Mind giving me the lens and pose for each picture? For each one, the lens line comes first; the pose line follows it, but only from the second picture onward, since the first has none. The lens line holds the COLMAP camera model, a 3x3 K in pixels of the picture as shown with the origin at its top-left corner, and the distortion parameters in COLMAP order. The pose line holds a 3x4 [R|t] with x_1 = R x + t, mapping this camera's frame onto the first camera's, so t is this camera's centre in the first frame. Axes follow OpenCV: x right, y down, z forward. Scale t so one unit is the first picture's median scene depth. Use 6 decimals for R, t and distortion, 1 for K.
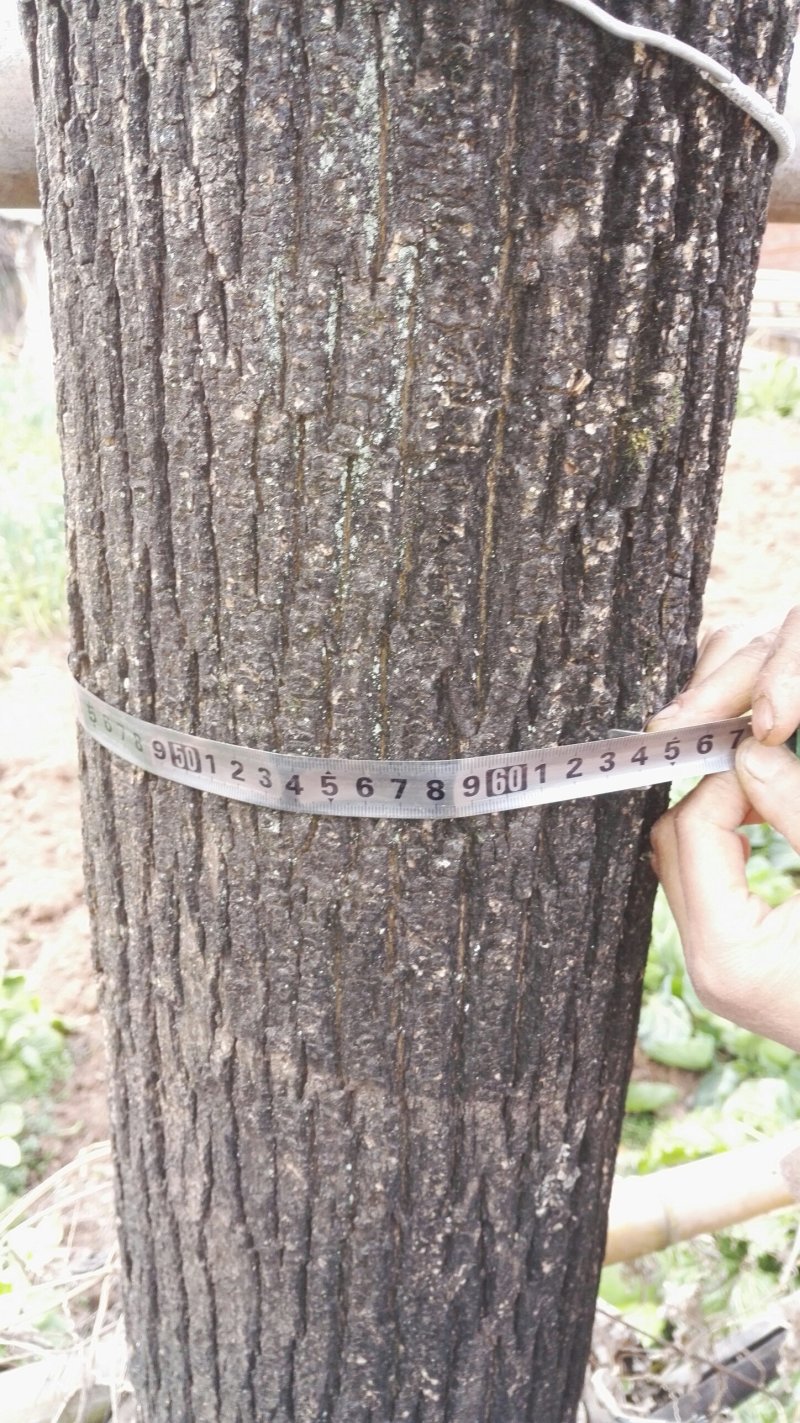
lens RADIAL K [[1142.3, 0, 398.8], [0, 1142.3, 719.8], [0, 0, 1]] dist [0.034102, 0.002186]
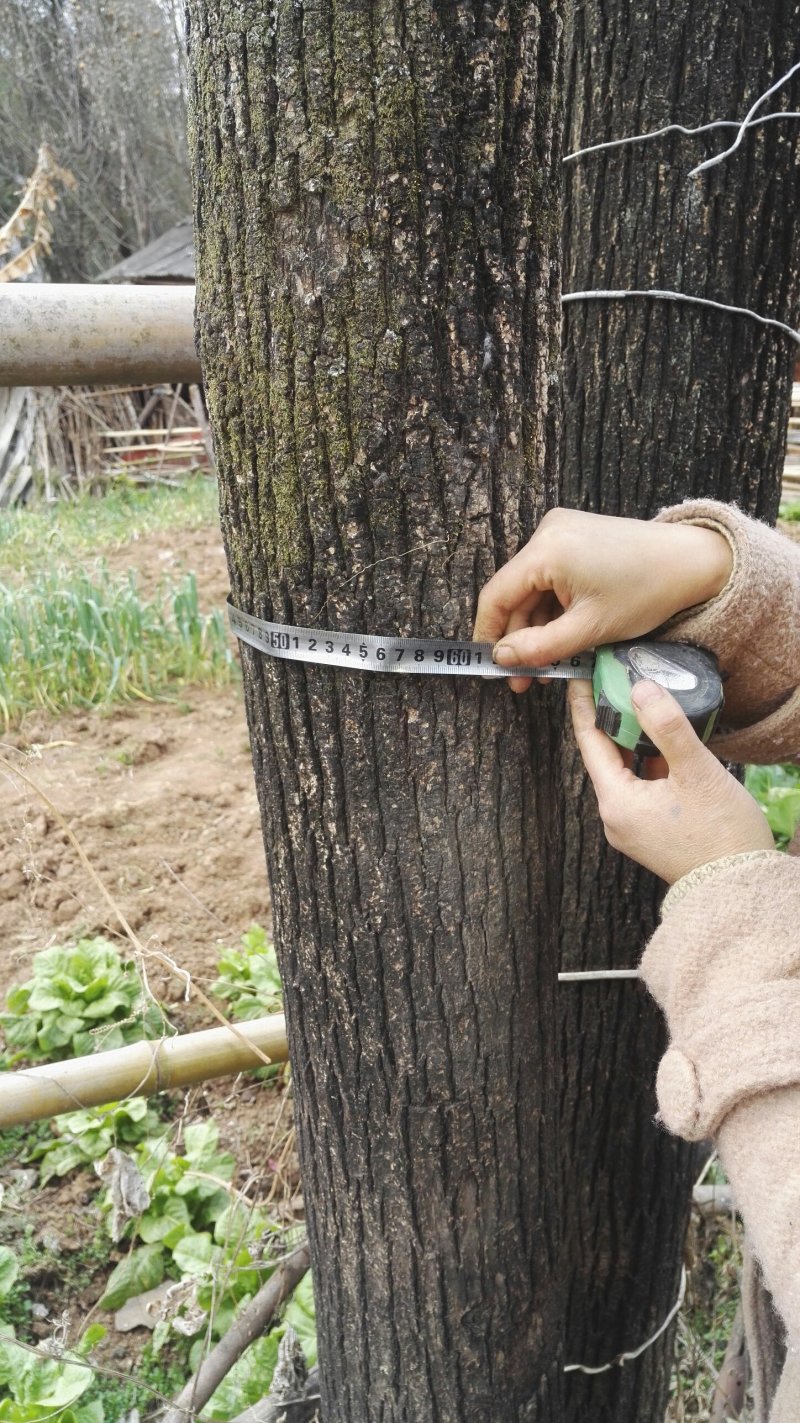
lens RADIAL K [[1142.3, 0, 398.8], [0, 1142.3, 719.8], [0, 0, 1]] dist [0.034102, 0.002186]
pose [[0.992473, -0.065799, 0.103289, -1.138198], [0.073926, 0.994292, -0.076931, 0.650784], [-0.097637, 0.083988, 0.991672, -1.875239]]
